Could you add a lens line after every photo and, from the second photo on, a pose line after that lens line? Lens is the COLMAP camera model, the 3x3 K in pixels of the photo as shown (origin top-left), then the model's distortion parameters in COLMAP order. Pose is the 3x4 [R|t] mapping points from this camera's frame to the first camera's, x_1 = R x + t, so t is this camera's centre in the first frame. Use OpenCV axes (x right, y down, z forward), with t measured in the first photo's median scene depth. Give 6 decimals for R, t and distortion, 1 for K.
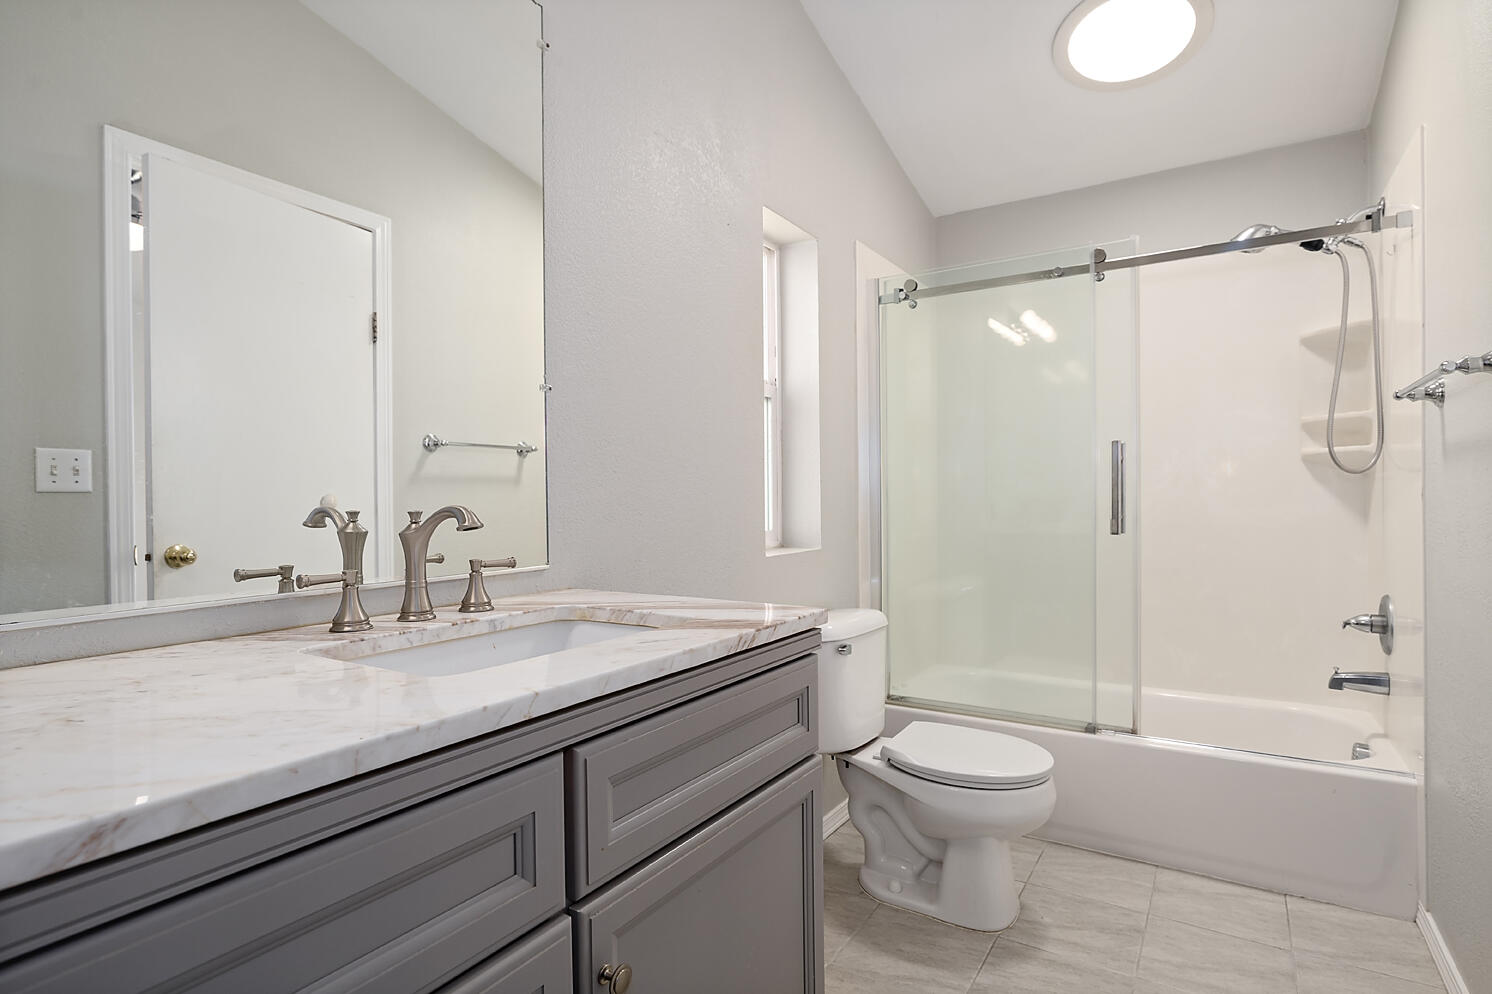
lens RADIAL K [[726.3, 0, 746.0], [0, 726.3, 497.0], [0, 0, 1]] dist [-0.024274, 0.006402]
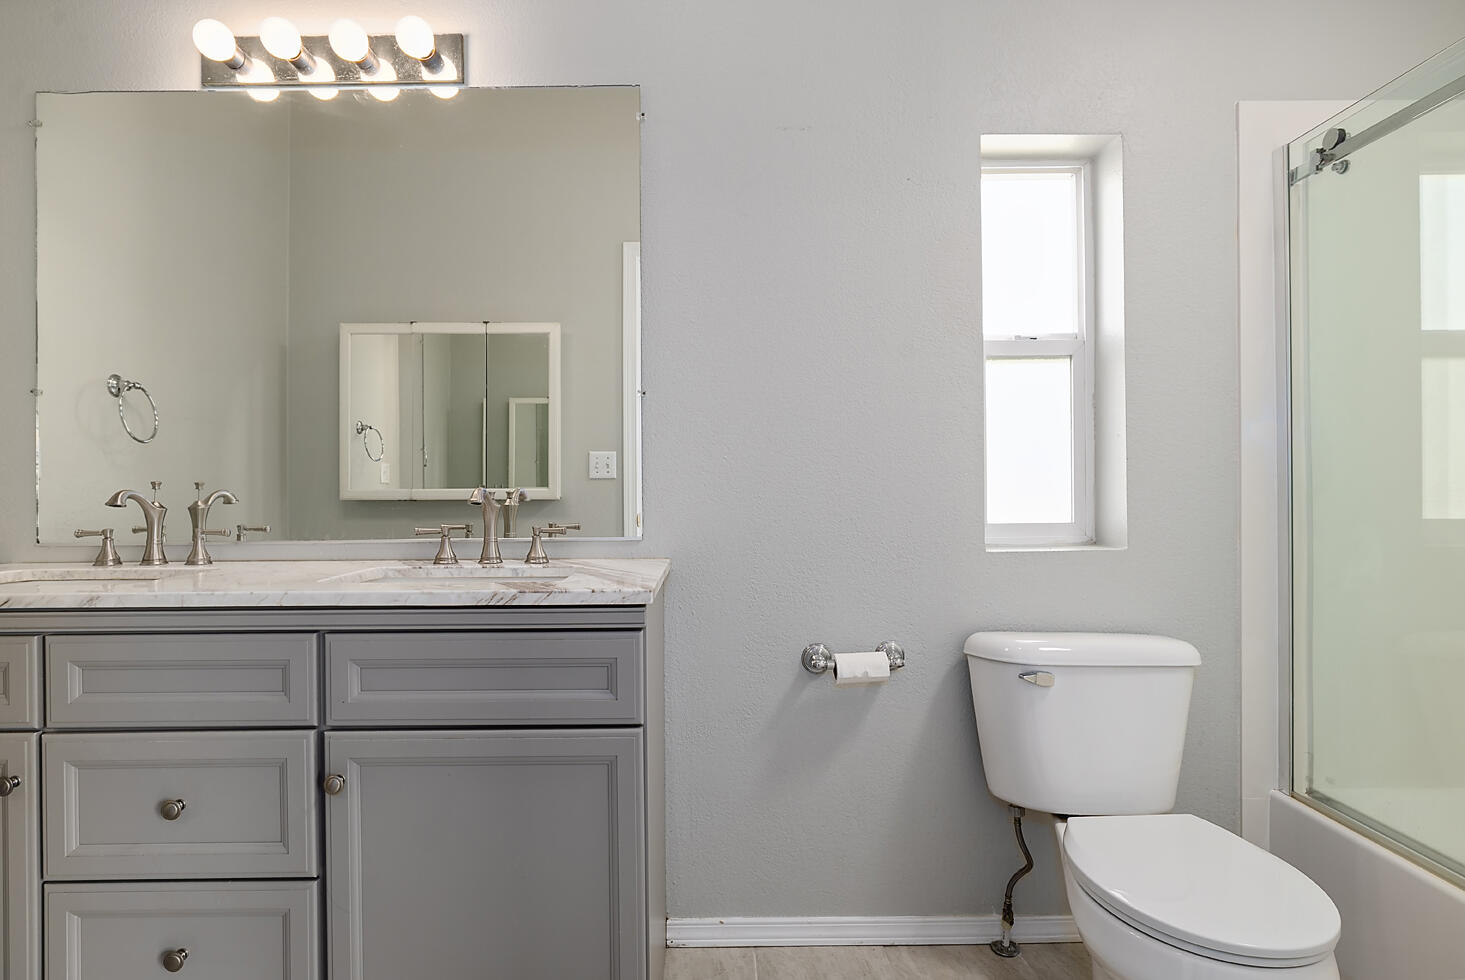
lens RADIAL K [[748.0, 0, 732.5], [0, 748.0, 490.0], [0, 0, 1]] dist [-0.015764, 0.008972]
pose [[0.574495, 0.008252, -0.818467, 0.597315], [0.002039, 0.999932, 0.011513, 0.000033], [0.818506, -0.008283, 0.574439, 0.278028]]
